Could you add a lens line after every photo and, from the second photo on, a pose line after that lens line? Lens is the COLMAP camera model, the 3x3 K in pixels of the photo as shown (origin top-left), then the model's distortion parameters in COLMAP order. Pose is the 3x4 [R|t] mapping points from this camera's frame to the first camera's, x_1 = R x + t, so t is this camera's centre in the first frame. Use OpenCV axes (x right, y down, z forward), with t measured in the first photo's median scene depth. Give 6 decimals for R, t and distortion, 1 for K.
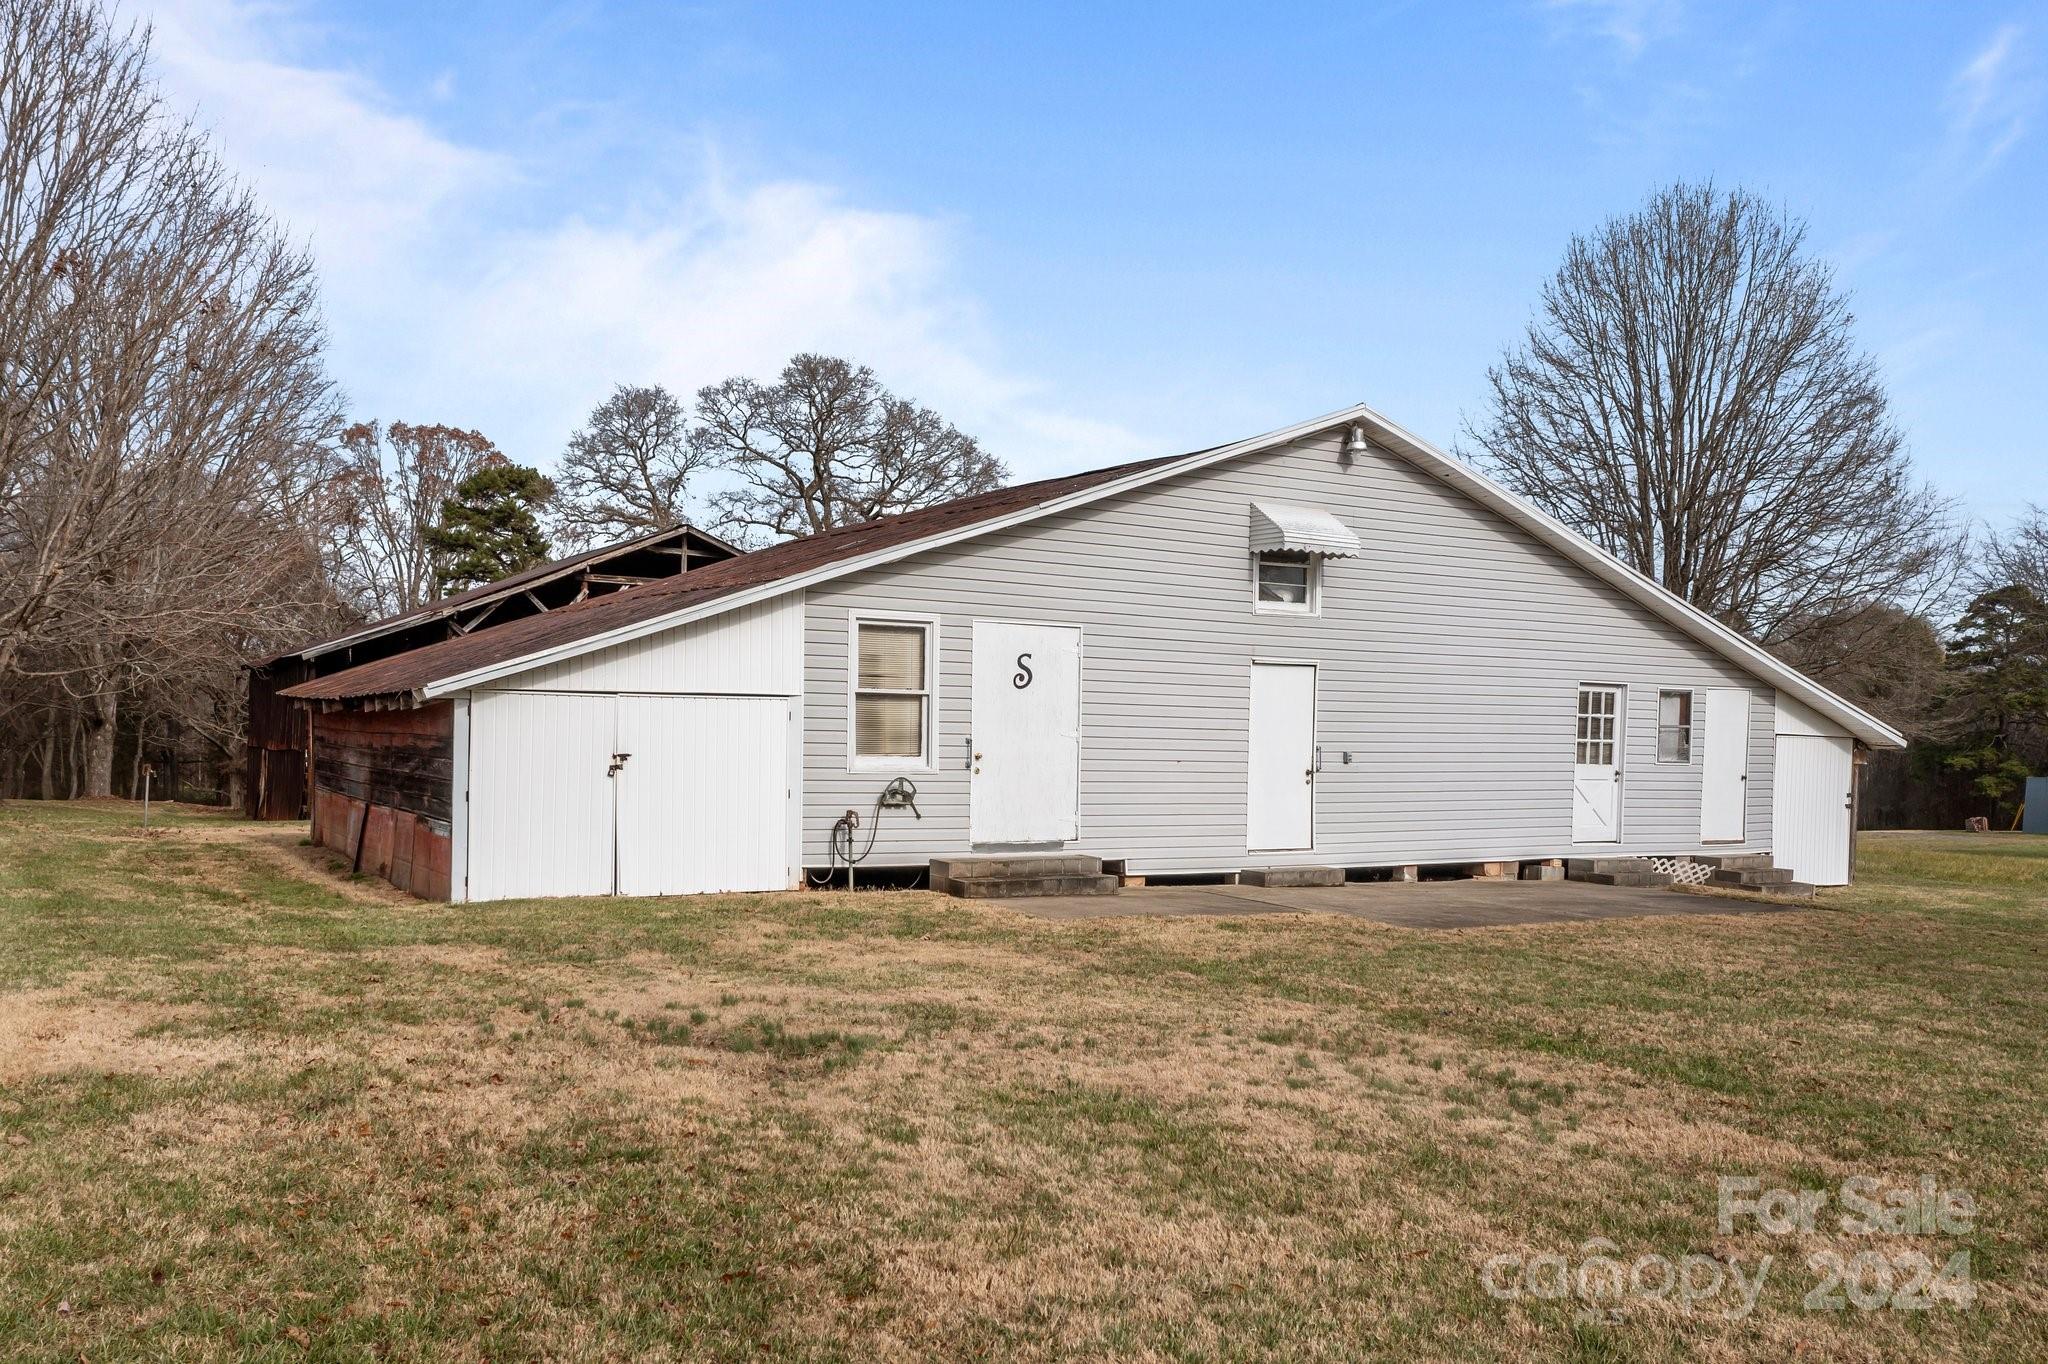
lens RADIAL K [[1676.1, 0, 1030.1], [0, 1676.1, 829.2], [0, 0, 1]] dist [-0.004845, 0.003309]
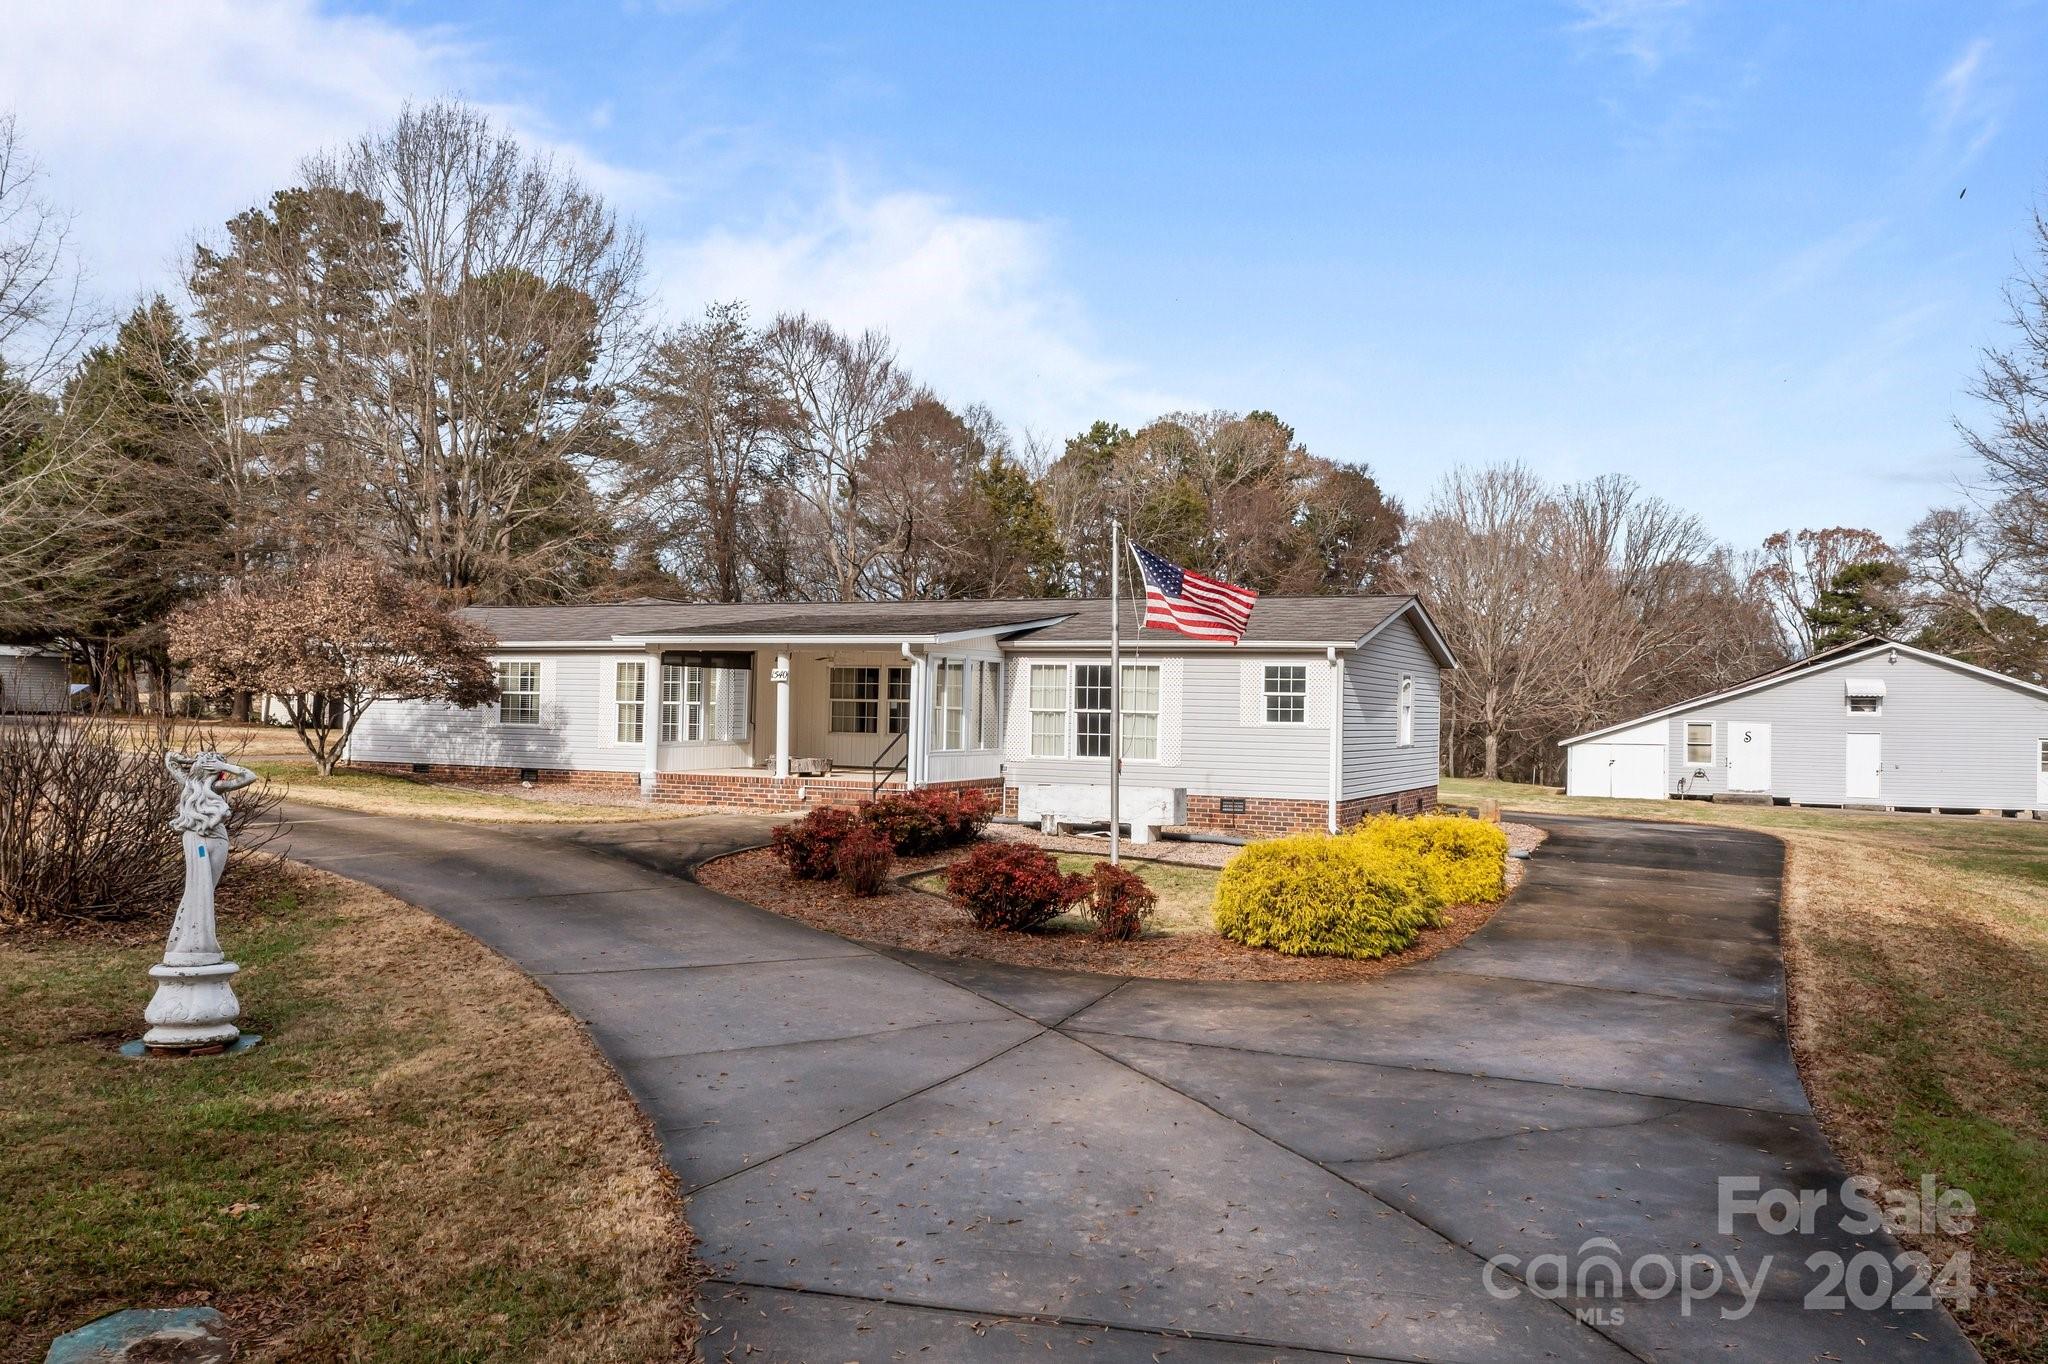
lens RADIAL K [[1646.1, 0, 1024.0], [0, 1646.1, 682.0], [0, 0, 1]] dist [-0.006252, 0.017345]
pose [[0.636718, -0.024320, -0.770713, 1.202564], [-0.053194, 0.995736, -0.075366, 0.087873], [0.769260, 0.088985, 0.632710, -1.614751]]
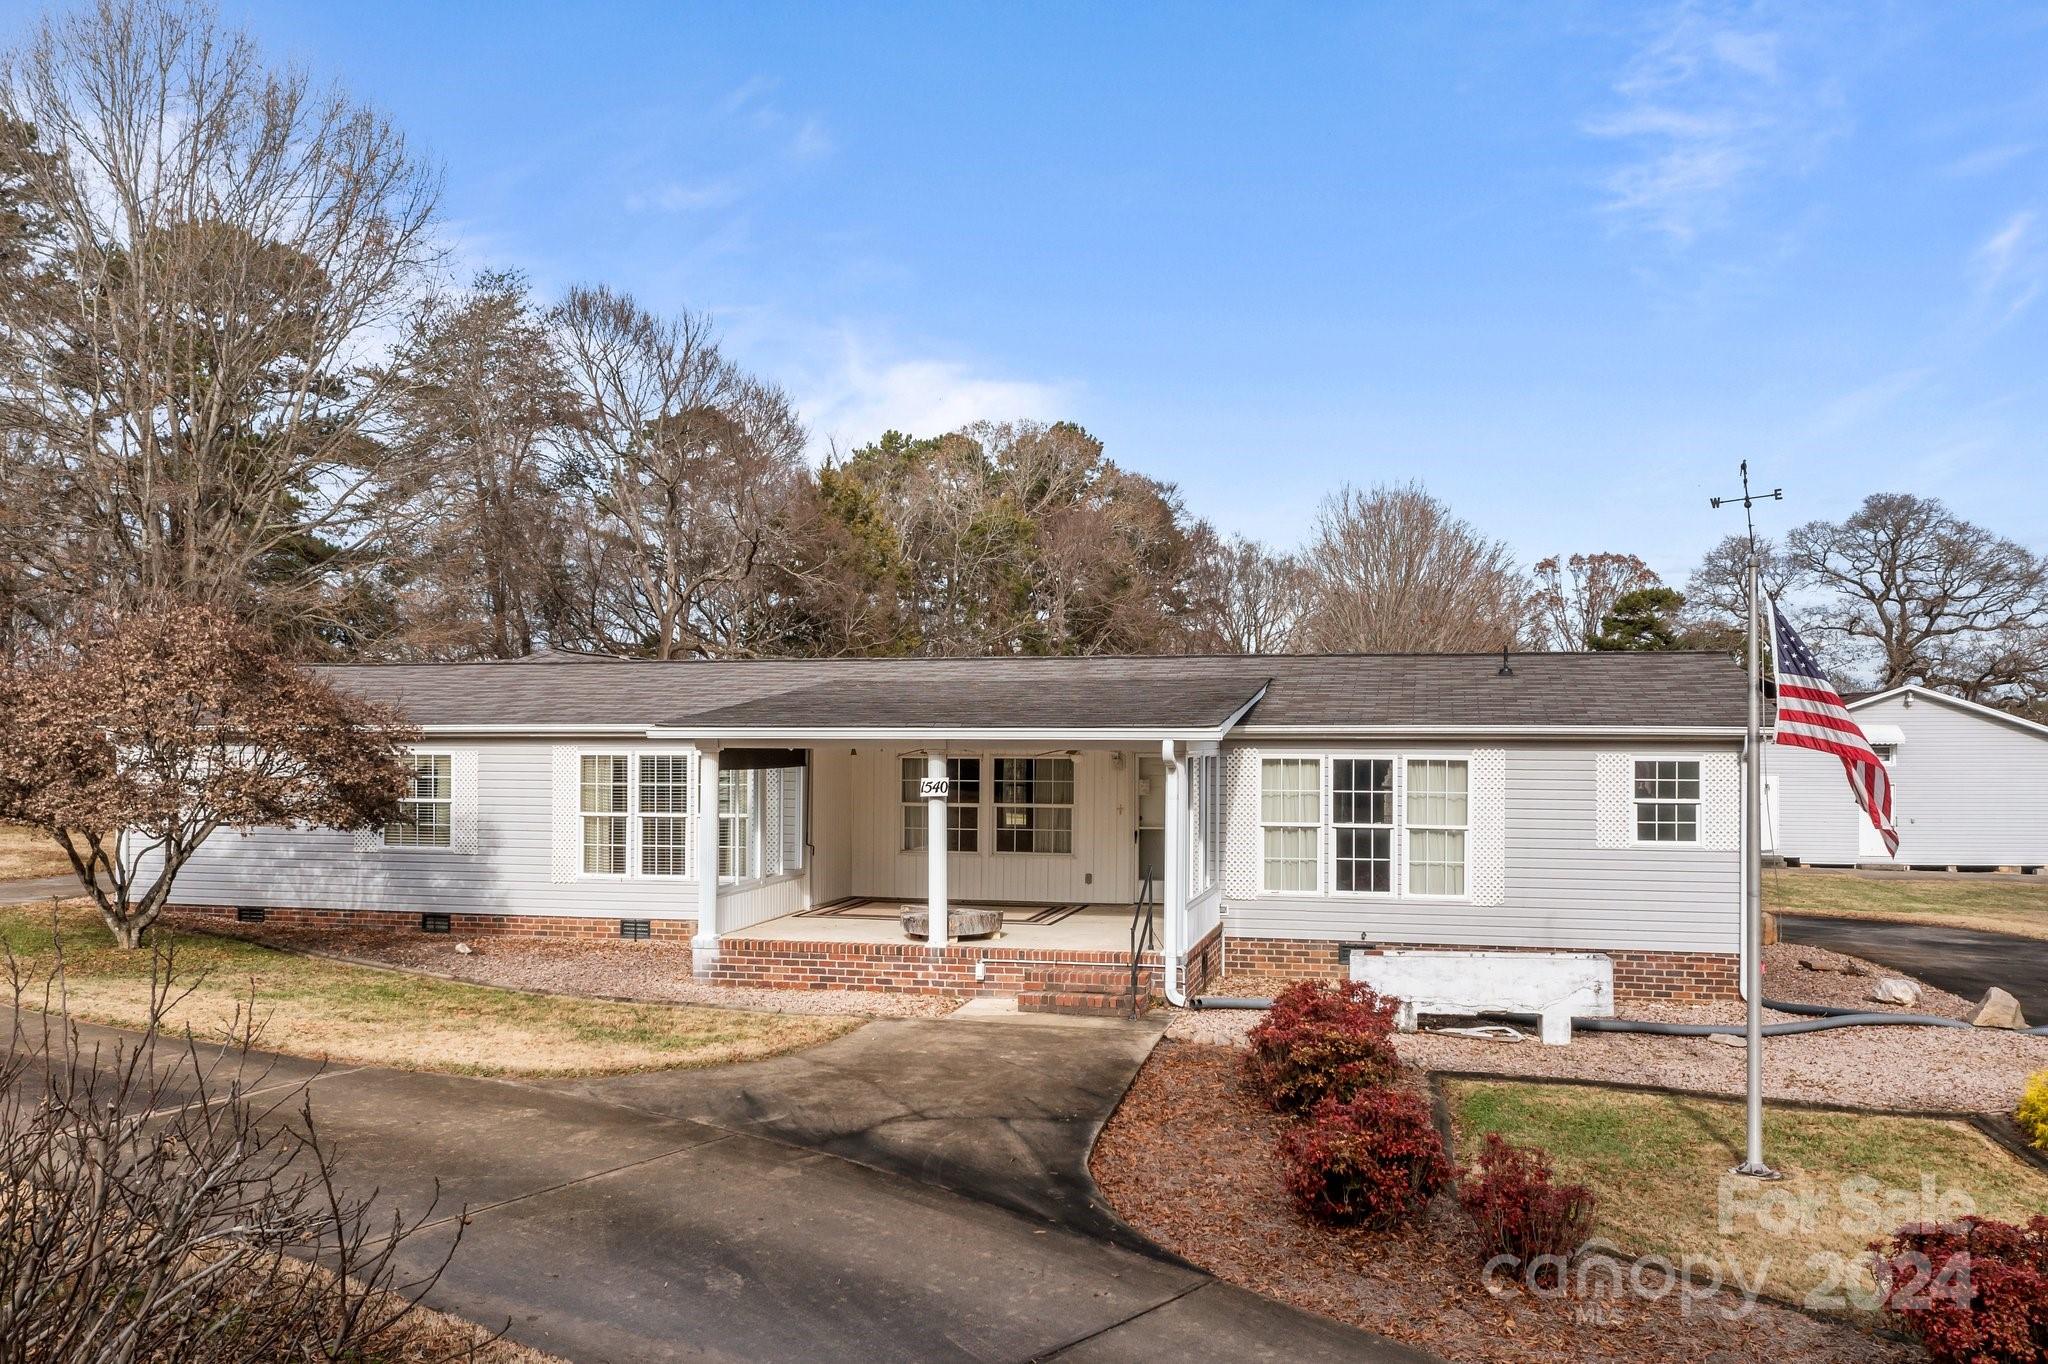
lens RADIAL K [[1671.9, 0, 1023.2], [0, 1671.9, 765.4], [0, 0, 1]] dist [-0.006362, -0.011443]
pose [[0.773137, -0.010087, -0.634159, 0.656387], [-0.025584, 0.998564, -0.047075, 0.022964], [0.633723, 0.052619, 0.771768, -1.568271]]
